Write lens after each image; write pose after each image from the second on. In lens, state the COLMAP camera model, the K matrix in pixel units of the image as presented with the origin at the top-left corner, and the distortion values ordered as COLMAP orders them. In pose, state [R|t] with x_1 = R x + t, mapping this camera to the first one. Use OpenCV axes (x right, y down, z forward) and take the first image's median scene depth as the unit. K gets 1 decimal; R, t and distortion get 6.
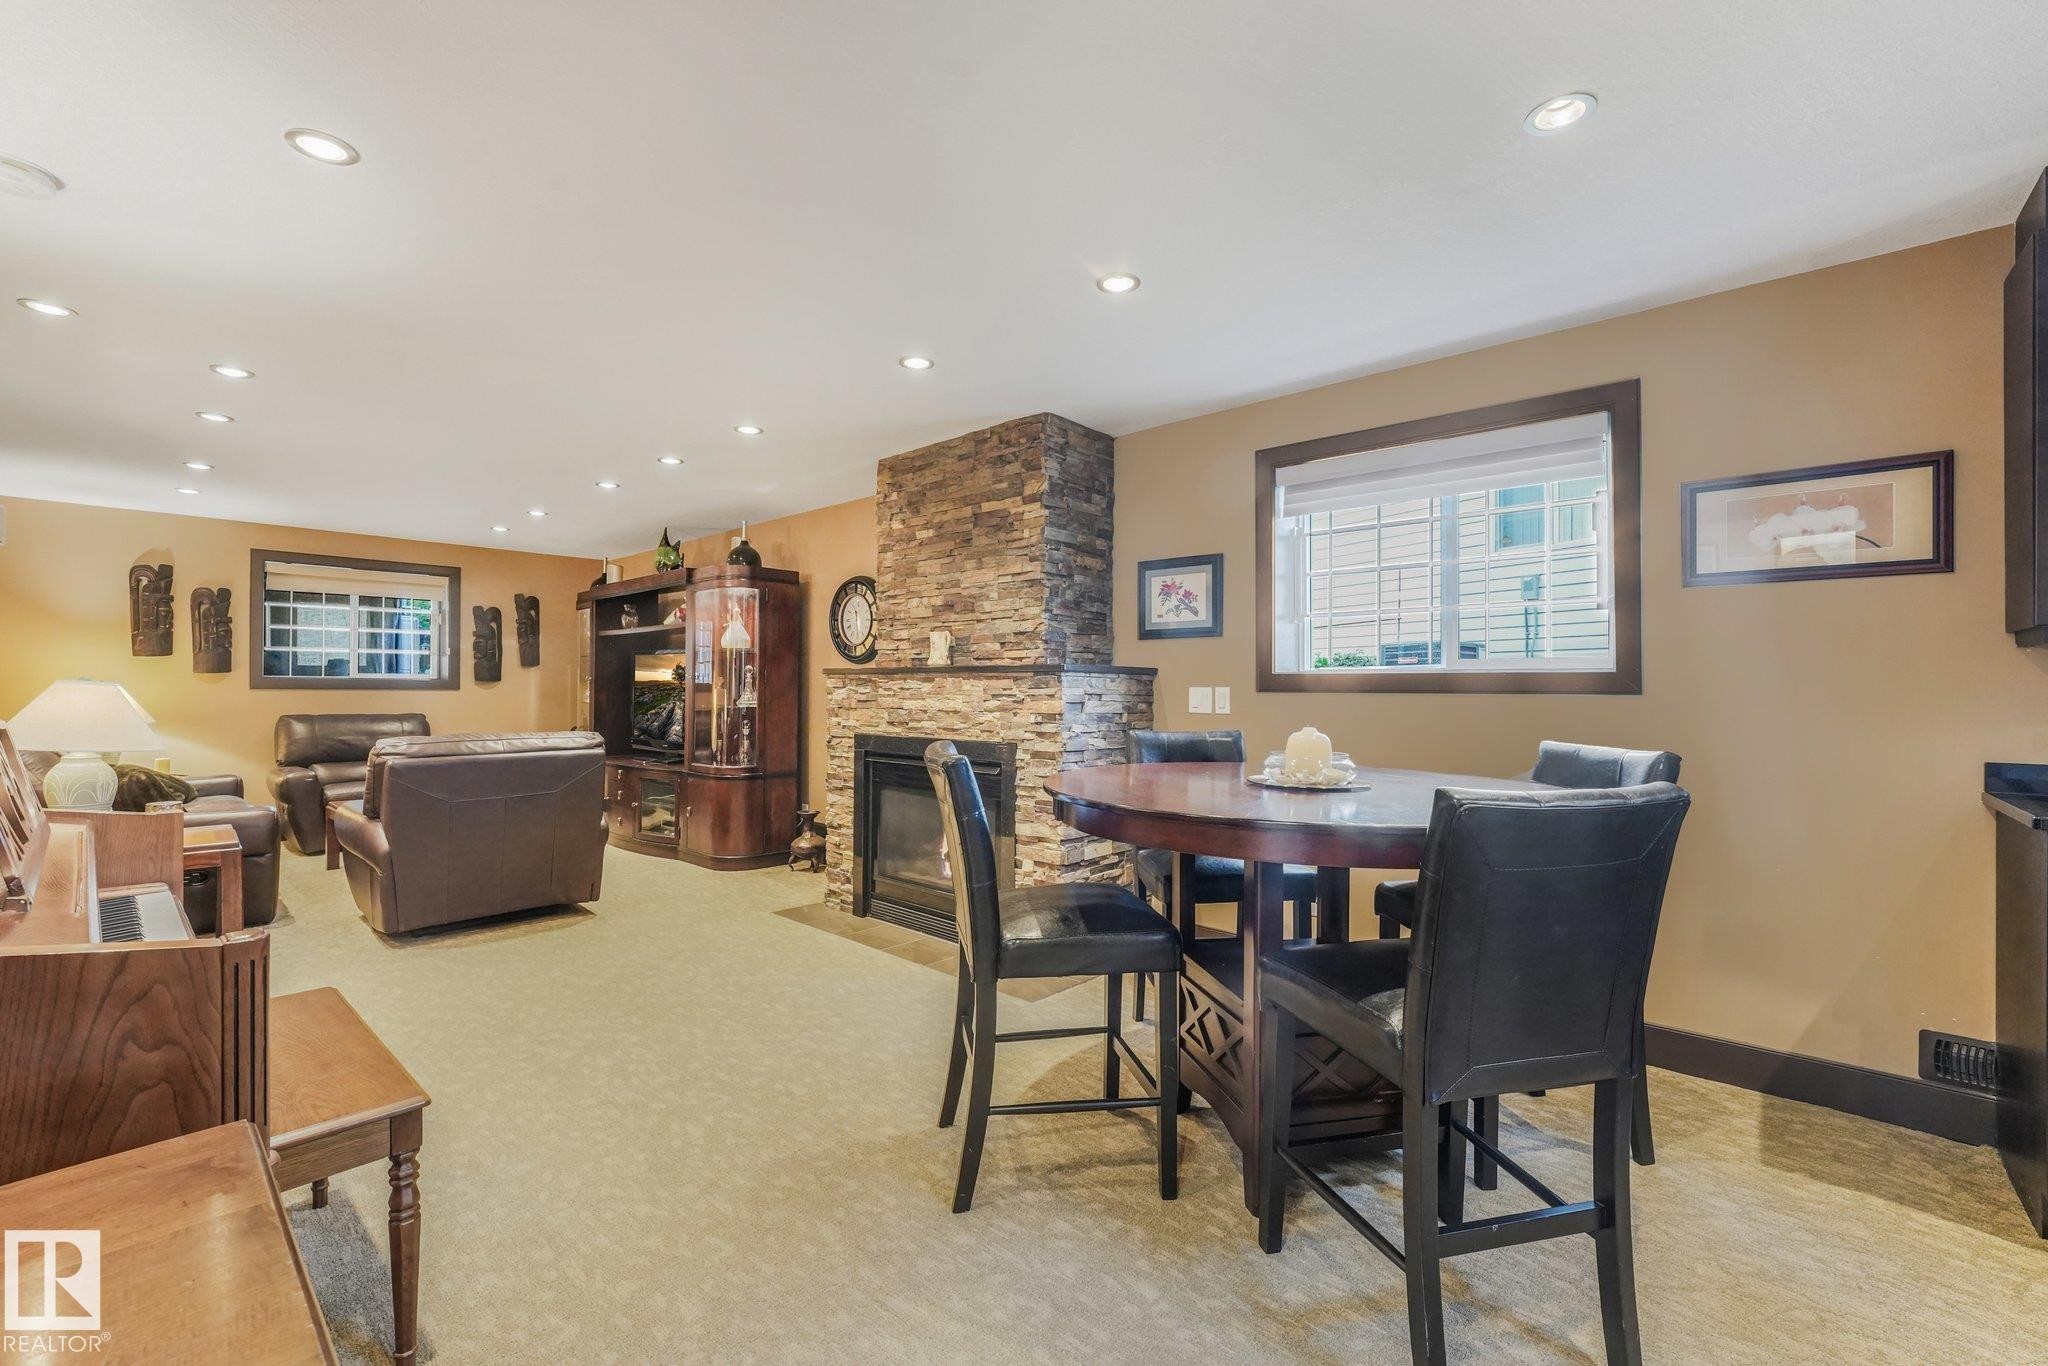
lens RADIAL K [[844.6, 0, 1024.0], [0, 844.6, 683.0], [0, 0, 1]] dist [-0.013263, 0.000952]
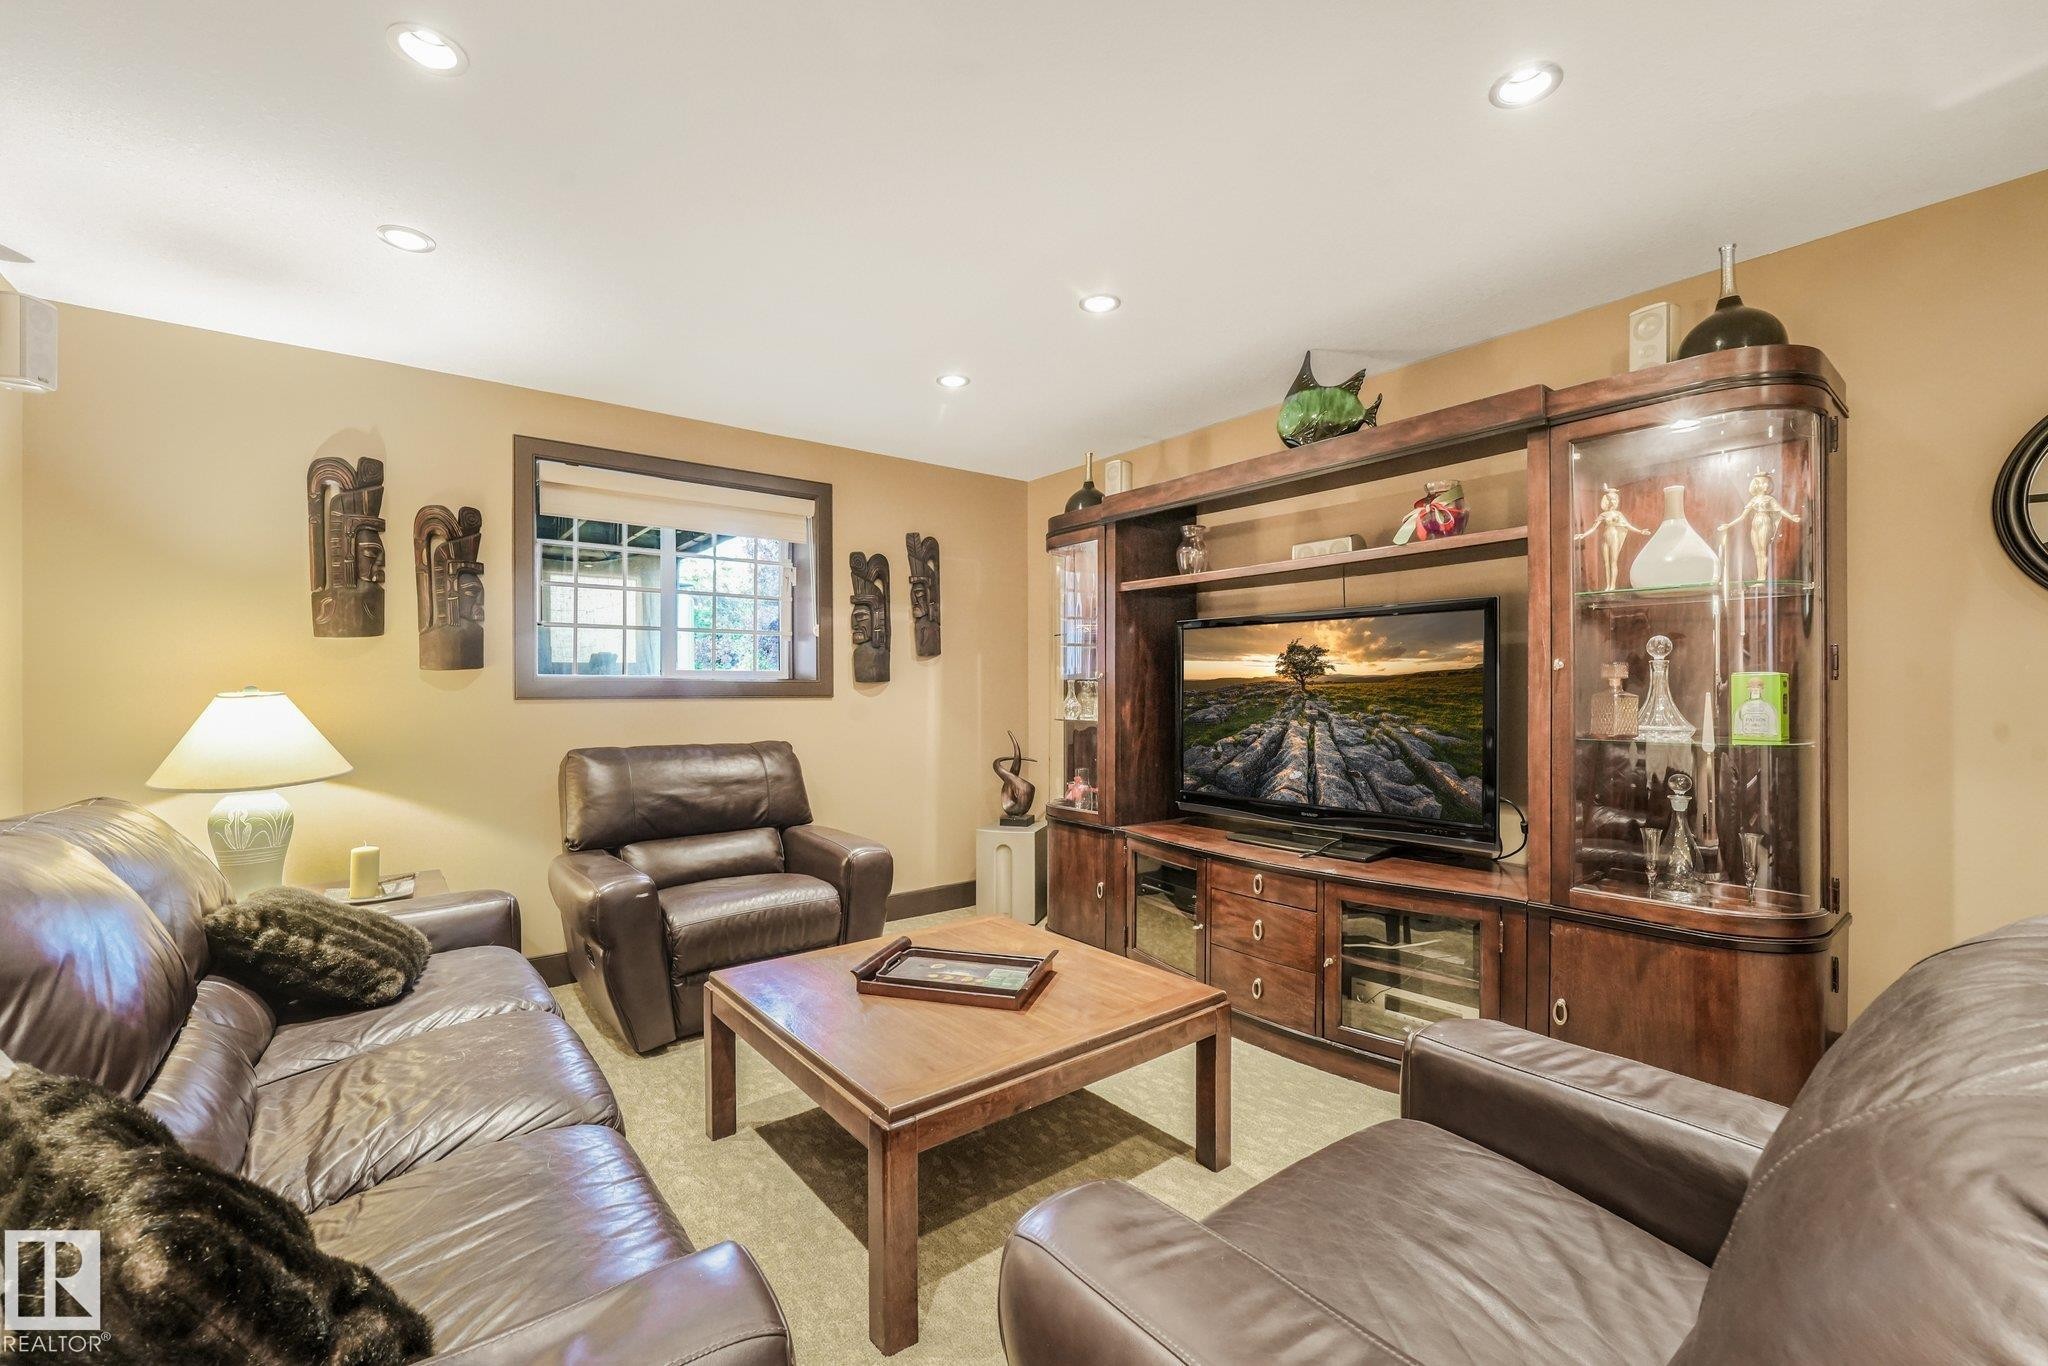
lens RADIAL K [[844.6, 0, 1024.0], [0, 844.6, 683.0], [0, 0, 1]] dist [-0.013263, 0.000952]
pose [[0.987462, -0.006947, -0.157706, -0.511238], [0.006795, 0.999976, -0.001504, -0.000103], [0.157713, 0.000413, 0.987485, 0.512980]]
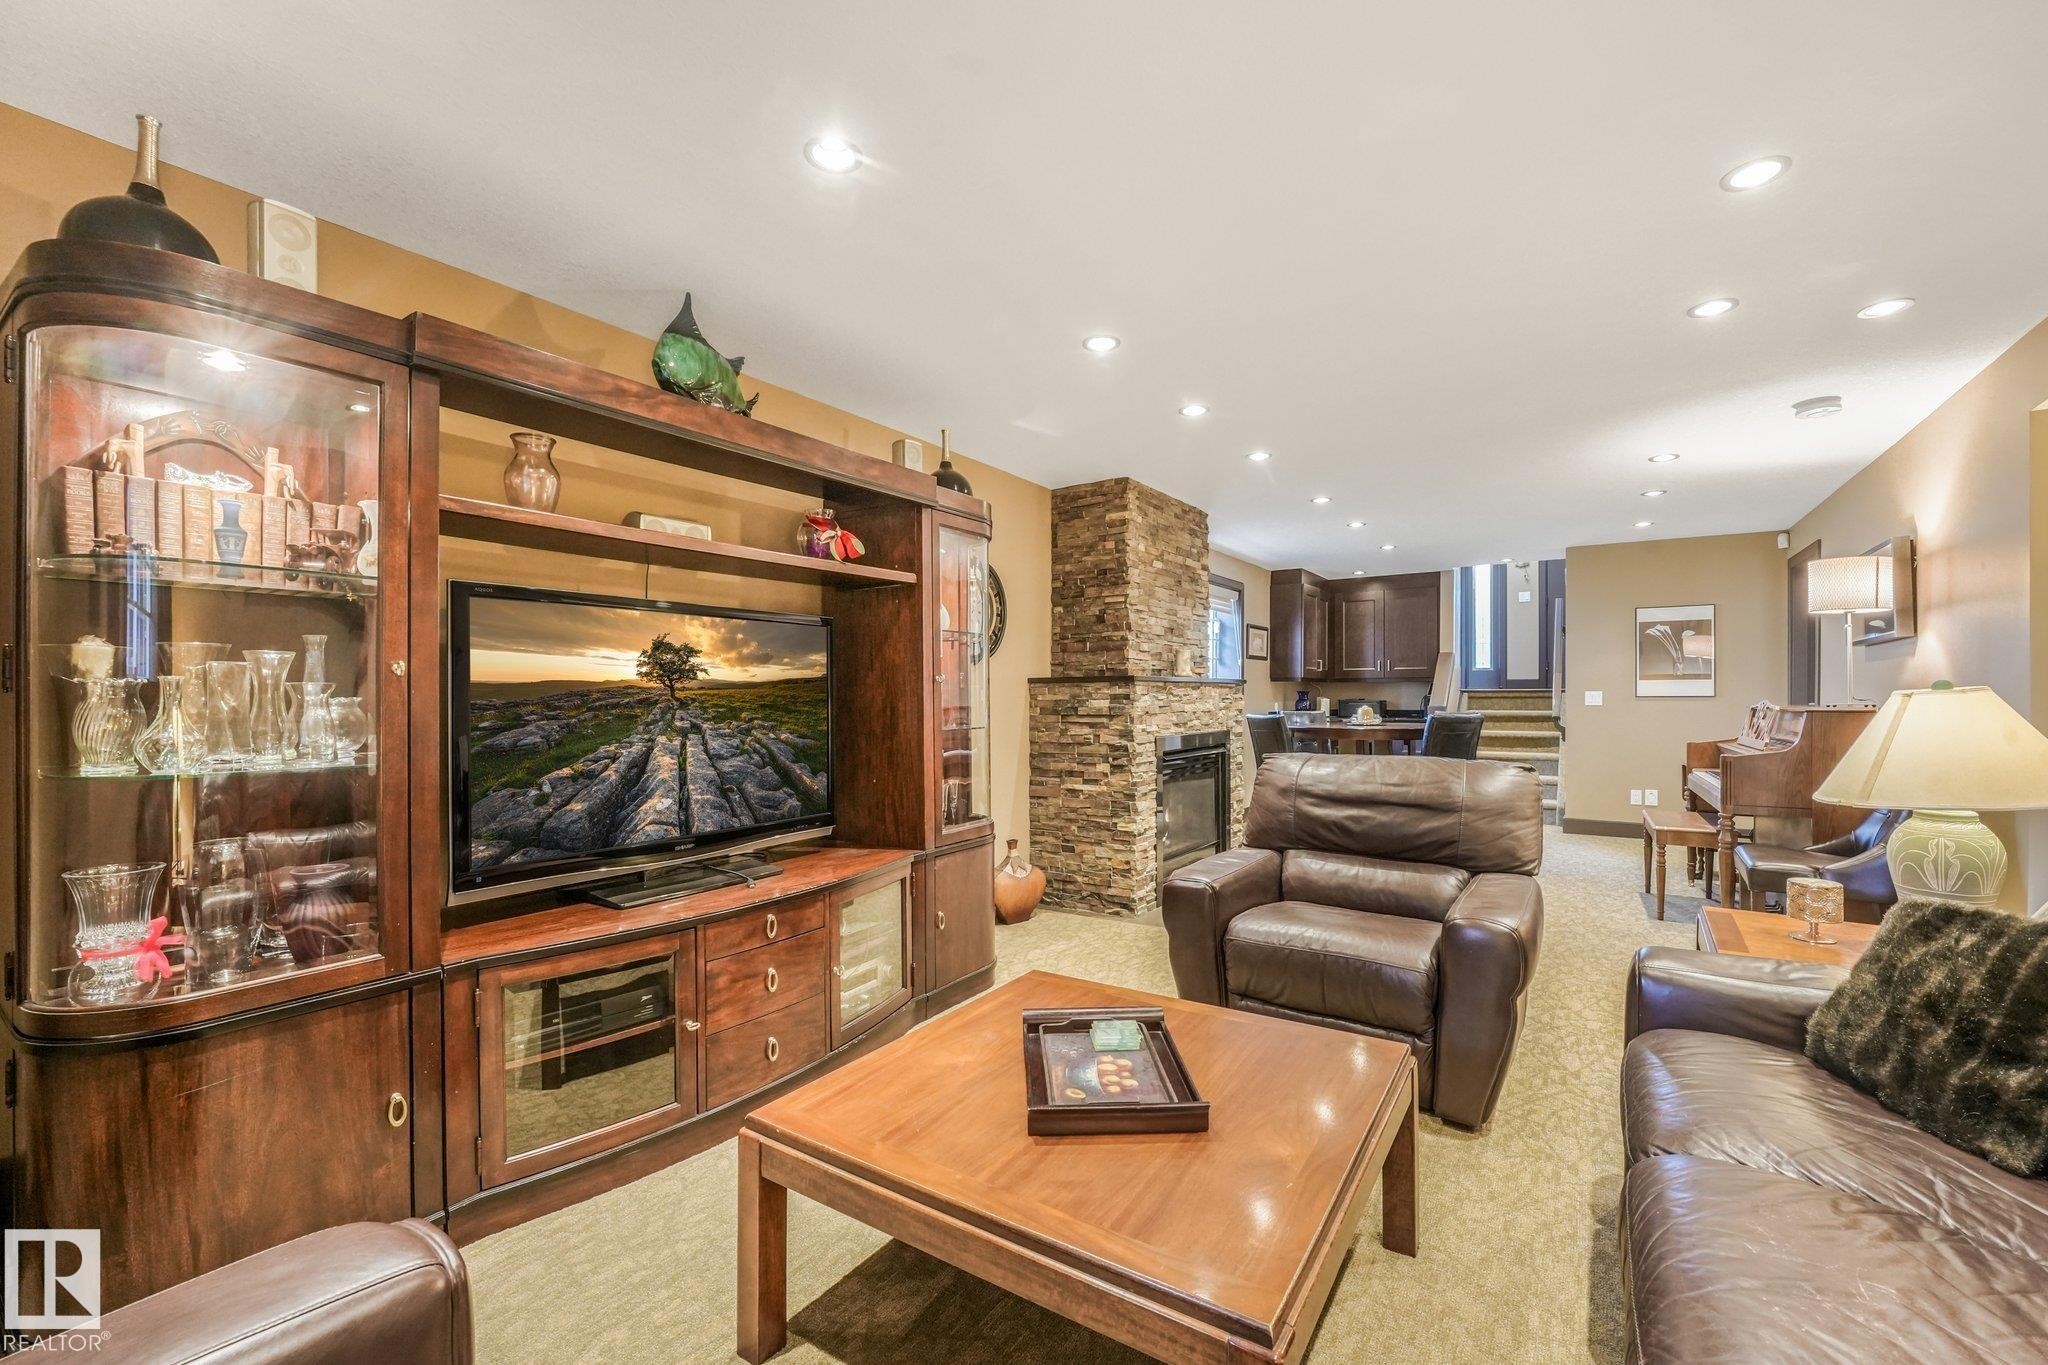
lens RADIAL K [[844.6, 0, 1024.0], [0, 844.6, 682.5], [0, 0, 1]] dist [-0.013263, 0.000952]
pose [[-0.138762, 0.007288, 0.990299, -0.852790], [-0.003531, 0.999963, -0.007854, -0.000187], [-0.990319, -0.004586, -0.138732, 0.922080]]
